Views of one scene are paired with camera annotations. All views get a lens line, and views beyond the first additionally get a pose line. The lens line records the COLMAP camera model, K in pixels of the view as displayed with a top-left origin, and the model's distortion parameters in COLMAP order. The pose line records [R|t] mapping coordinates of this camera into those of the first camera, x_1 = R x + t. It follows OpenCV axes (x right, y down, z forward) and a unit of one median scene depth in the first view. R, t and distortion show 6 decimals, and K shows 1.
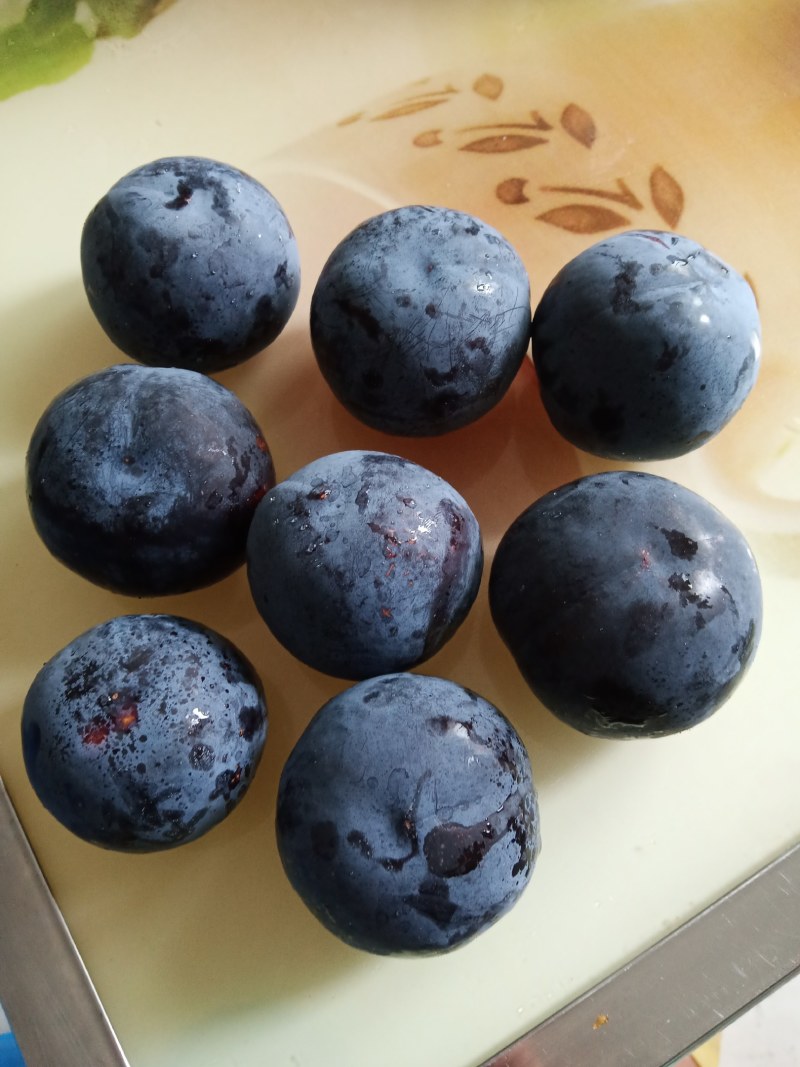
lens RADIAL K [[828.9, 0, 393.5], [0, 828.9, 535.5], [0, 0, 1]] dist [0.122496, -0.460284]
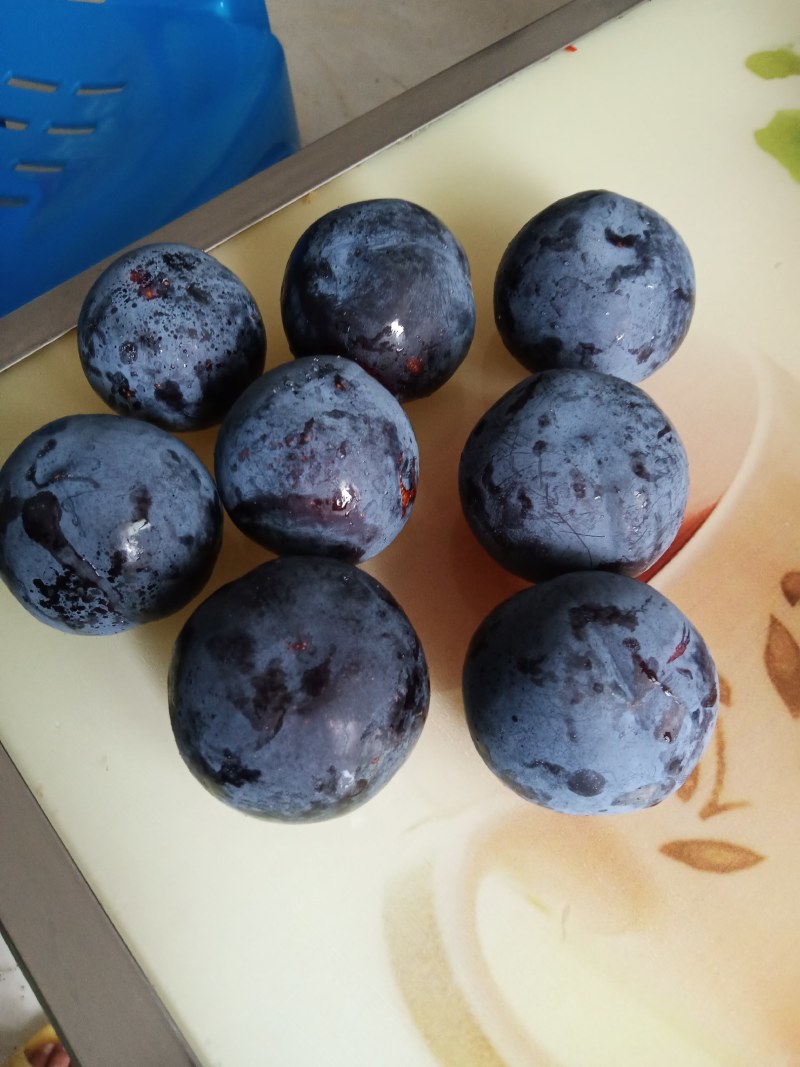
lens RADIAL K [[828.9, 0, 393.5], [0, 828.9, 535.5], [0, 0, 1]] dist [0.122496, -0.460284]
pose [[0.140226, 0.914781, -0.378831, 0.546662], [-0.938443, 0.244787, 0.243728, -0.346042], [0.315691, 0.321334, 0.892795, 0.065006]]
